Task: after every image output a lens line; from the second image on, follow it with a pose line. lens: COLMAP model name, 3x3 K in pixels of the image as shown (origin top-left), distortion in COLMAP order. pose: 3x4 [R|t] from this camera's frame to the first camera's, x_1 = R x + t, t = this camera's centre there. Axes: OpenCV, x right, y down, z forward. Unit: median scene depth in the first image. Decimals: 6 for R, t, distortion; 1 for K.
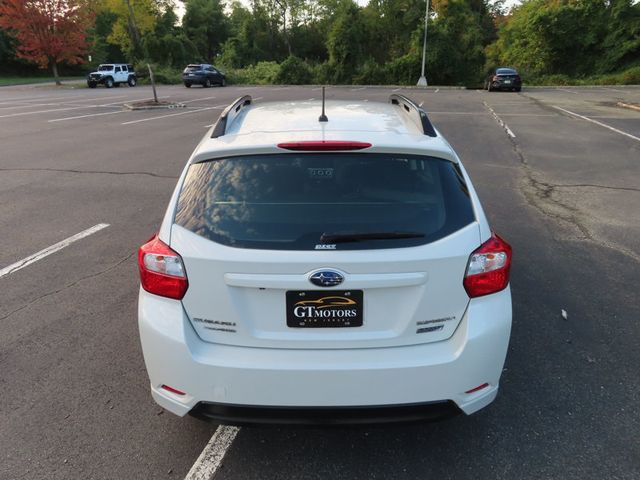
lens RADIAL K [[443.2, 0, 316.7], [0, 443.2, 237.6], [0, 0, 1]] dist [-0.009226, -0.003953]
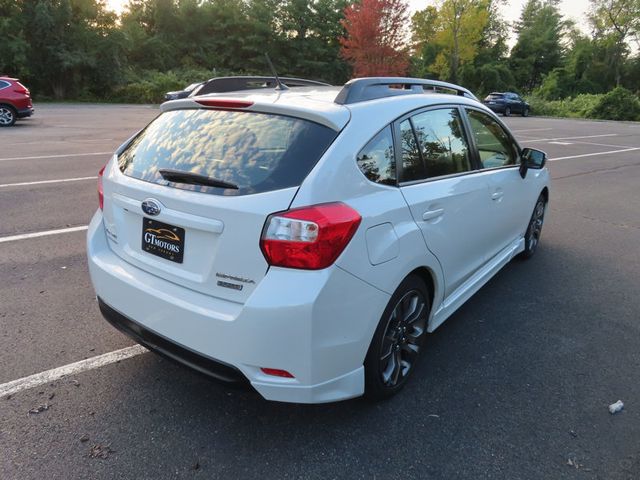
lens RADIAL K [[443.2, 0, 320.1], [0, 443.2, 241.7], [0, 0, 1]] dist [-0.009226, -0.003953]
pose [[0.804674, 0.216235, -0.552939, 0.922572], [-0.243290, 0.969628, 0.025136, 0.041197], [0.541580, 0.114298, 0.832842, 0.288726]]
